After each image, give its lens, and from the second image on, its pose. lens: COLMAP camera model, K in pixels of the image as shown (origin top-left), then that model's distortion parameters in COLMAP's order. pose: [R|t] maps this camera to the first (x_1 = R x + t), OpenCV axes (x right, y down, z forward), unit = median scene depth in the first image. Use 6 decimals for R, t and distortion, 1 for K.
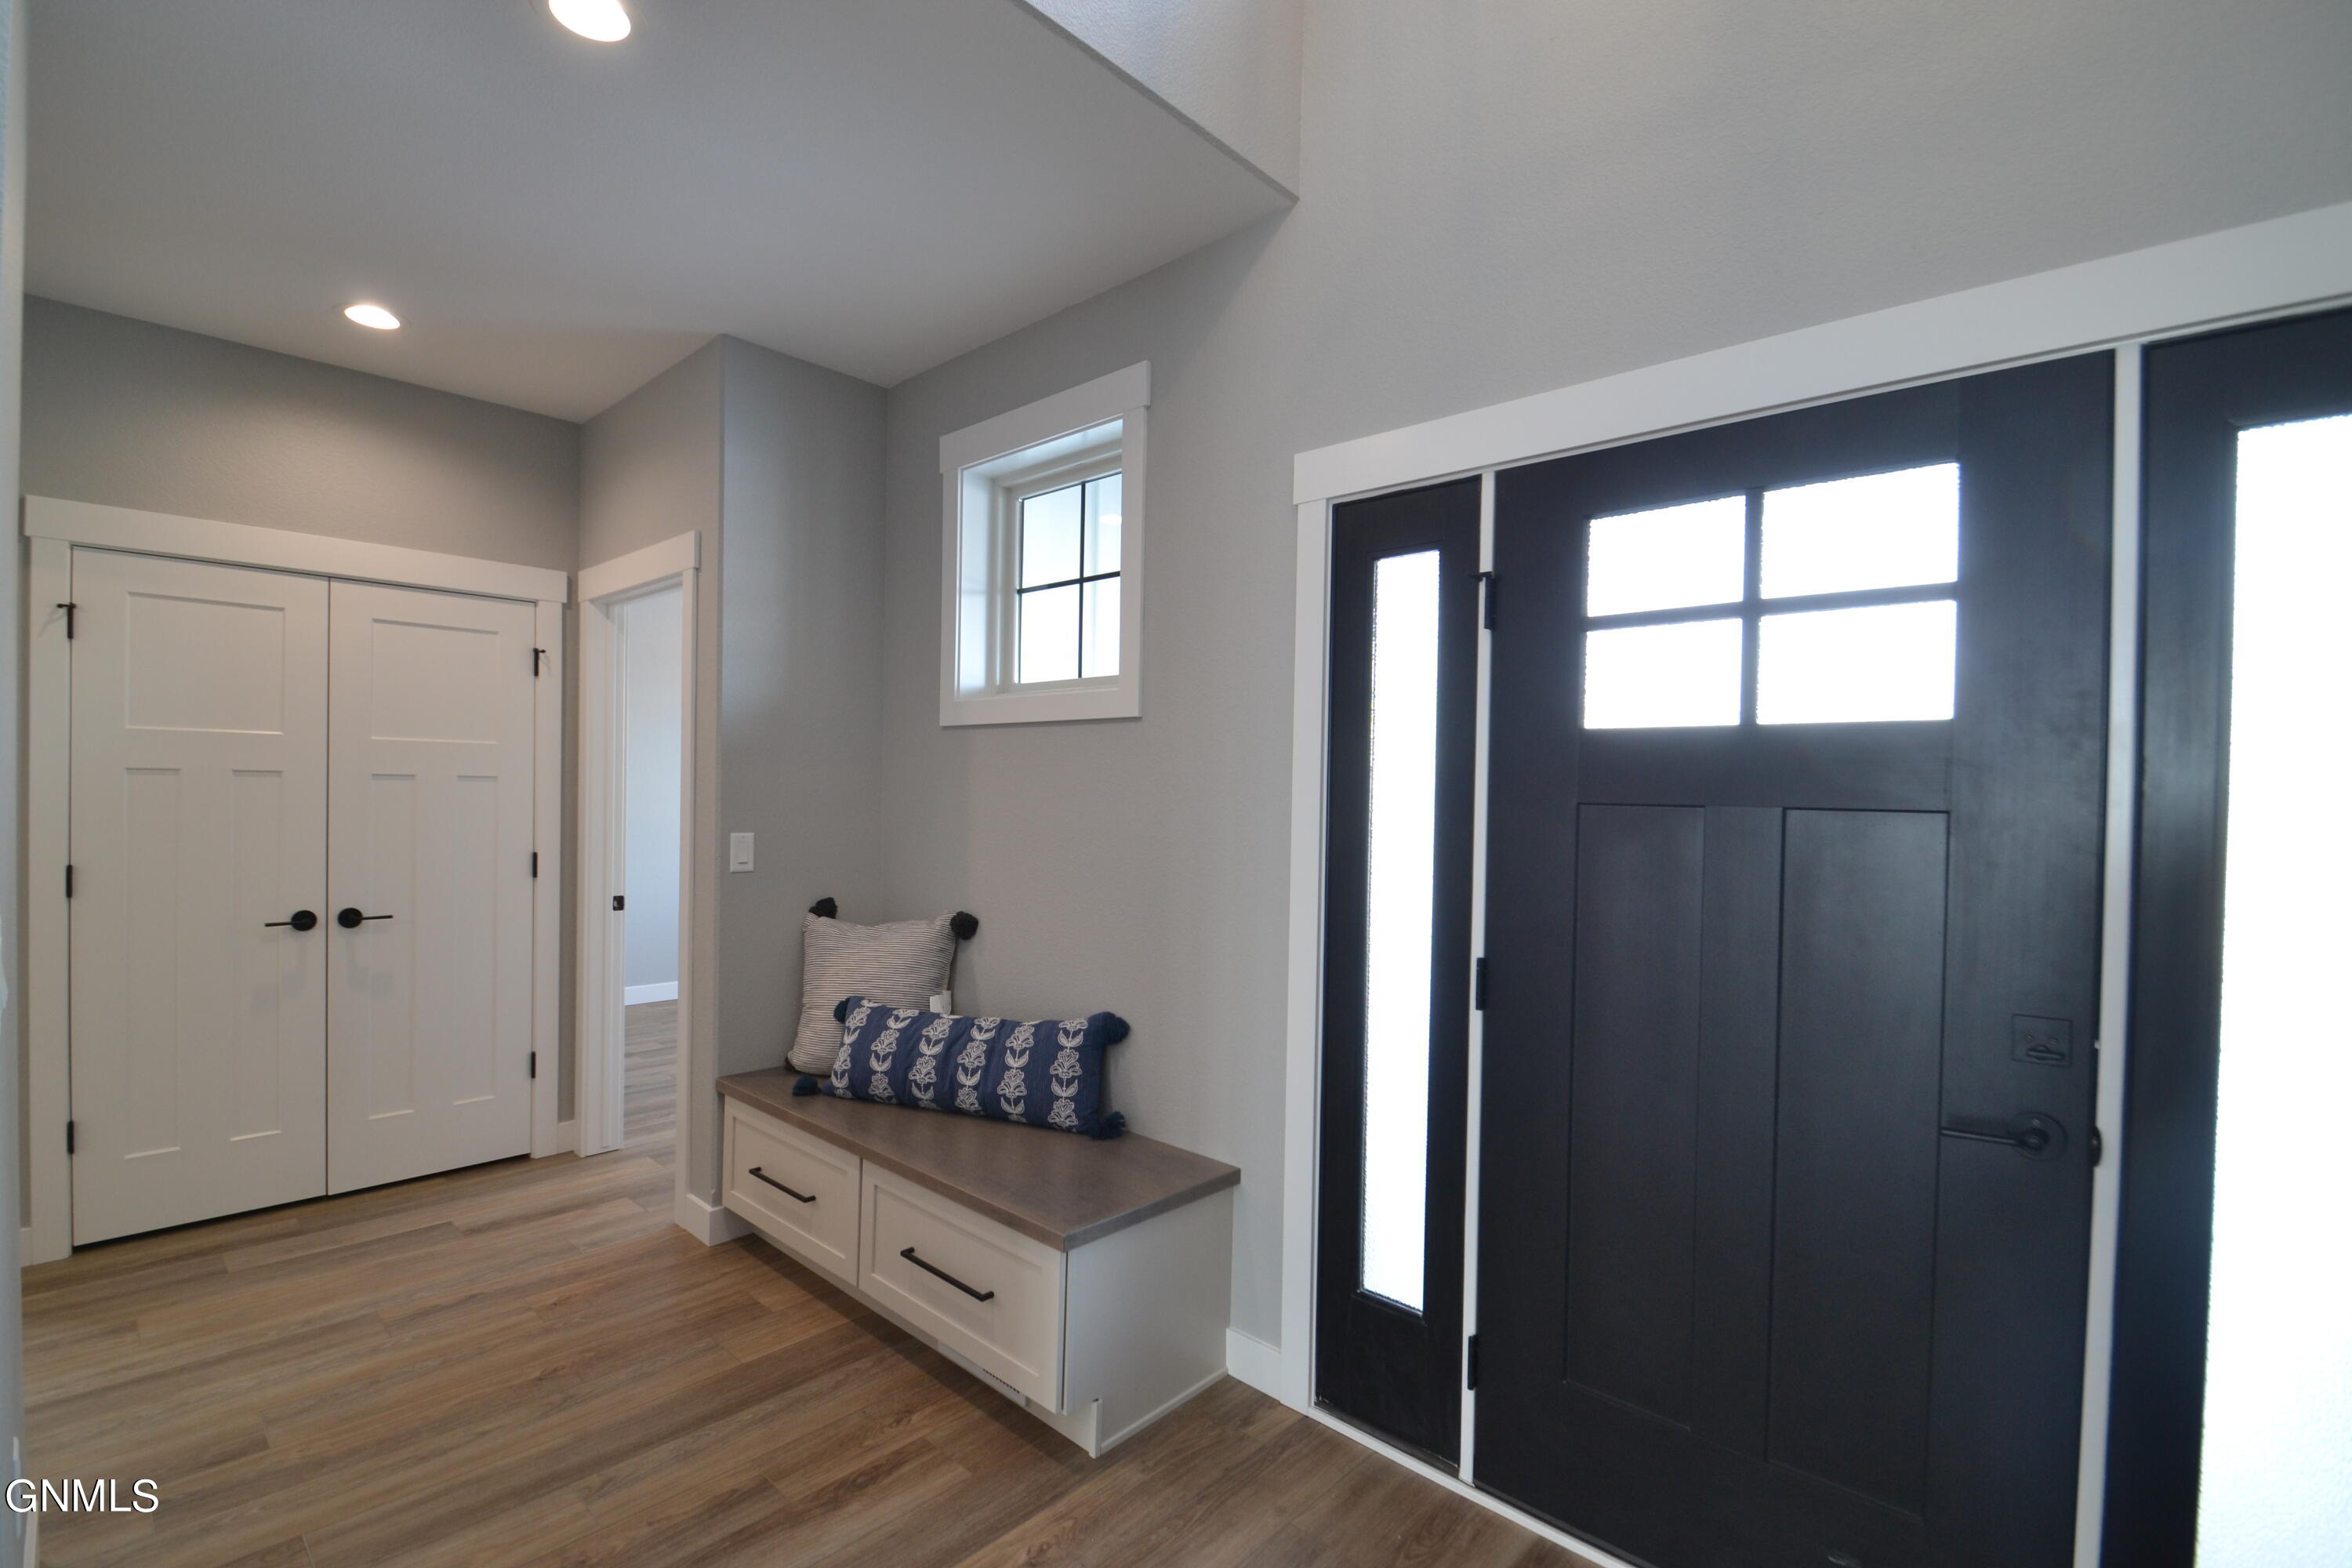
lens RADIAL K [[1057.6, 0, 1152.9], [0, 1057.6, 784.2], [0, 0, 1]] dist [0.003302, -0.011083]
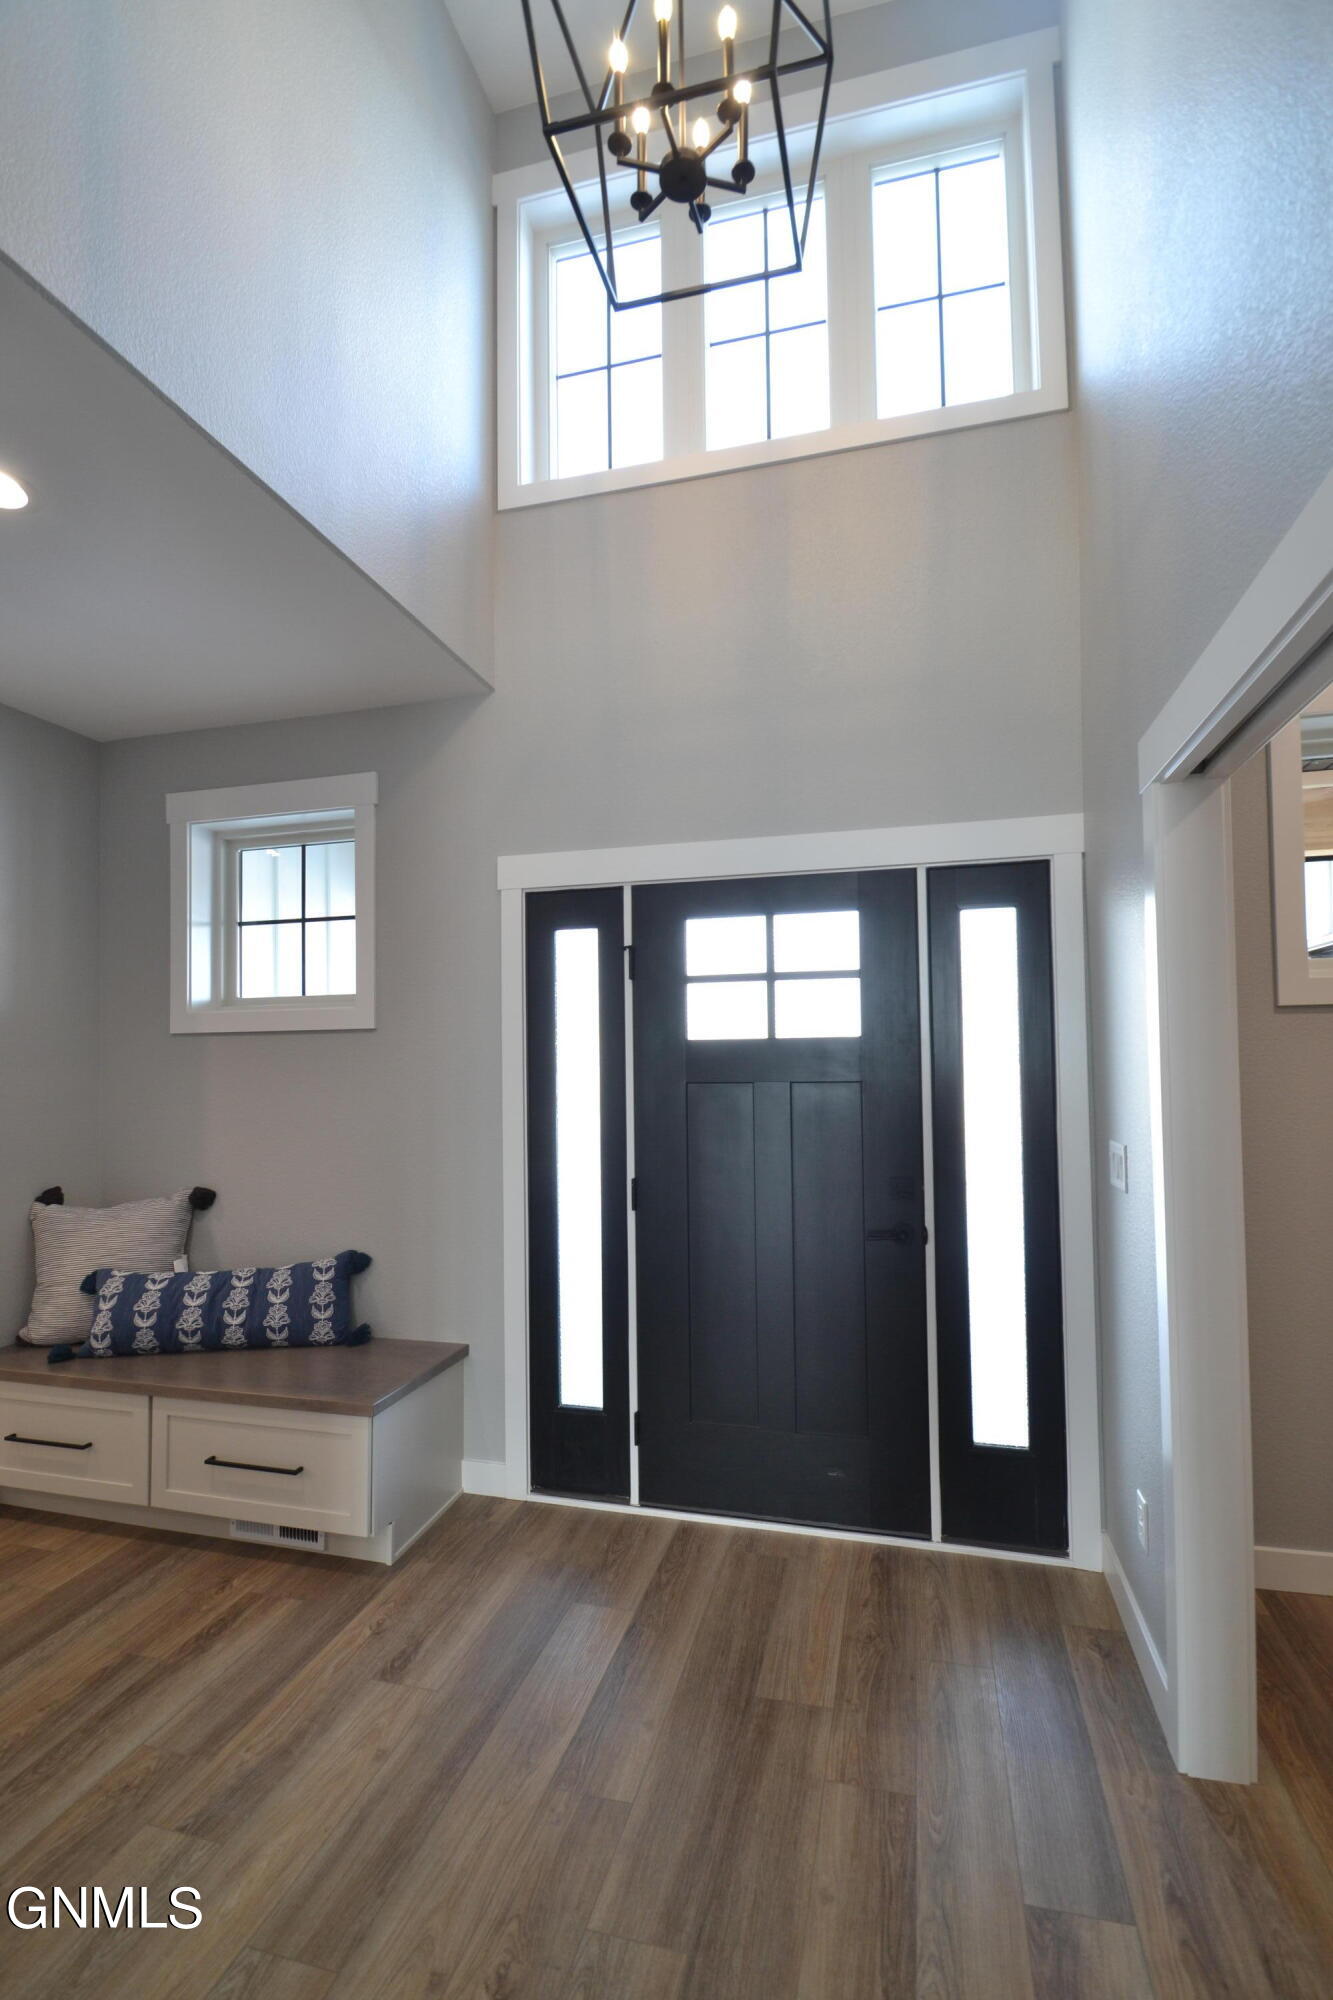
lens RADIAL K [[899.3, 0, 681.4], [0, 899.3, 999.6], [0, 0, 1]] dist [0.003302, -0.011083]
pose [[0.872709, 0.003603, 0.488228, -0.274025], [0.025954, 0.998217, -0.053758, -0.033160], [-0.487551, 0.059587, 0.871059, -0.244059]]
